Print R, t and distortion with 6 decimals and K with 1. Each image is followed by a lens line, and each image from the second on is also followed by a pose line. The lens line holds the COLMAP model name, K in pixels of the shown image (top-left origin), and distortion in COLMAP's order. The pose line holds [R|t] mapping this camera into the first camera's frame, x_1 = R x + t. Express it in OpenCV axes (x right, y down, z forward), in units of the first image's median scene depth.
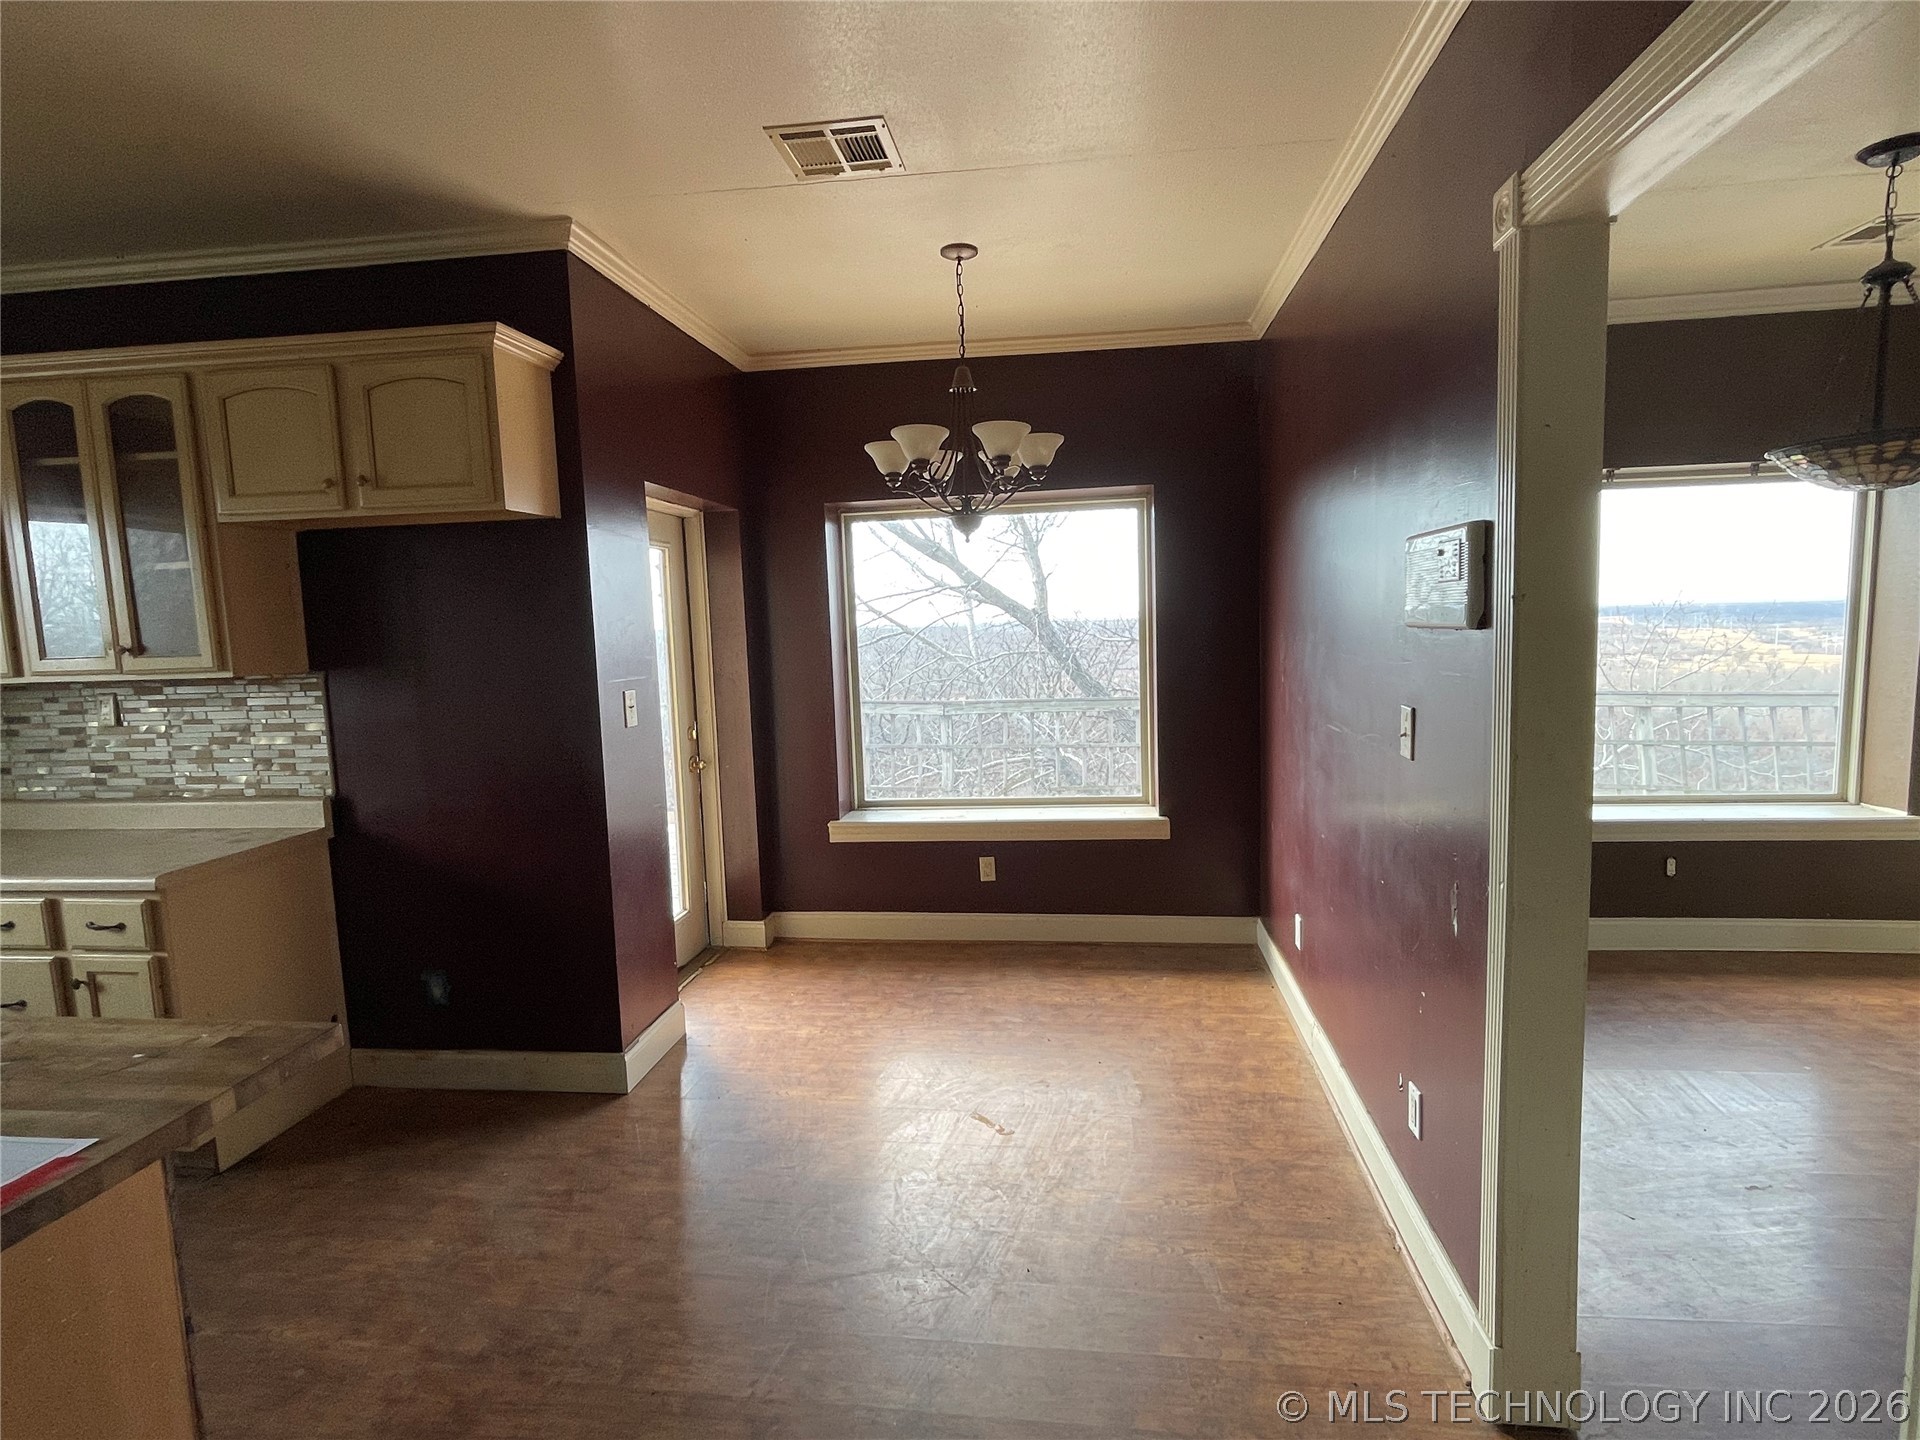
lens RADIAL K [[990.3, 0, 956.7], [0, 990.3, 725.8], [0, 0, 1]] dist [-0.005856, 0.001897]
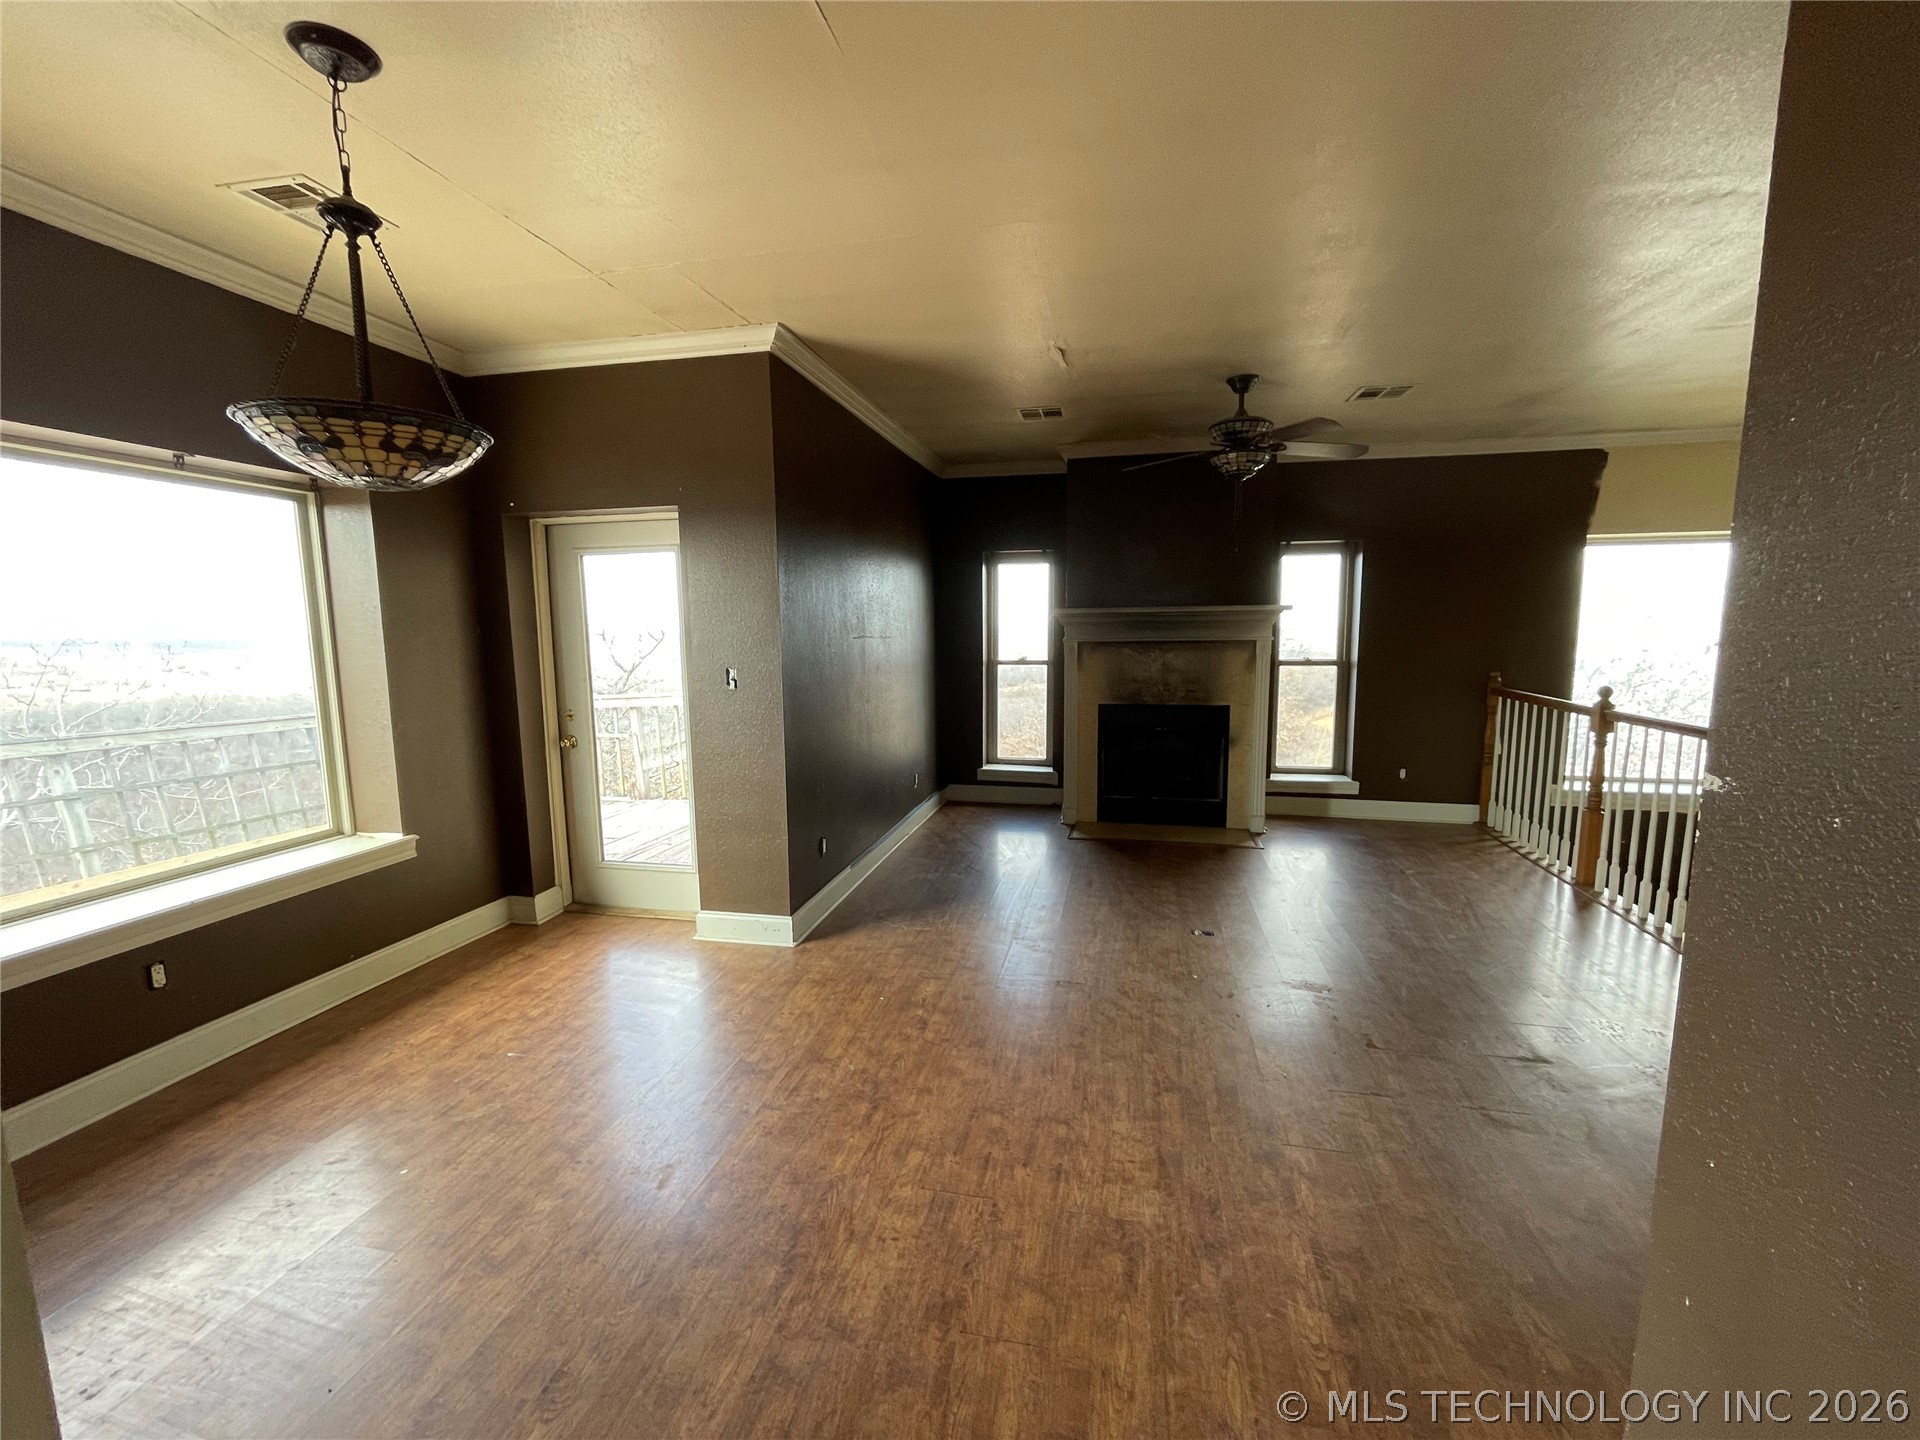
lens RADIAL K [[782.7, 0, 961.4], [0, 782.7, 723.9], [0, 0, 1]] dist [-0.000683, -0.000483]
pose [[0.091282, -0.097527, 0.991038, 0.202940], [0.110080, 0.990082, 0.087294, -0.032104], [-0.989722, 0.101125, 0.101112, 0.308167]]
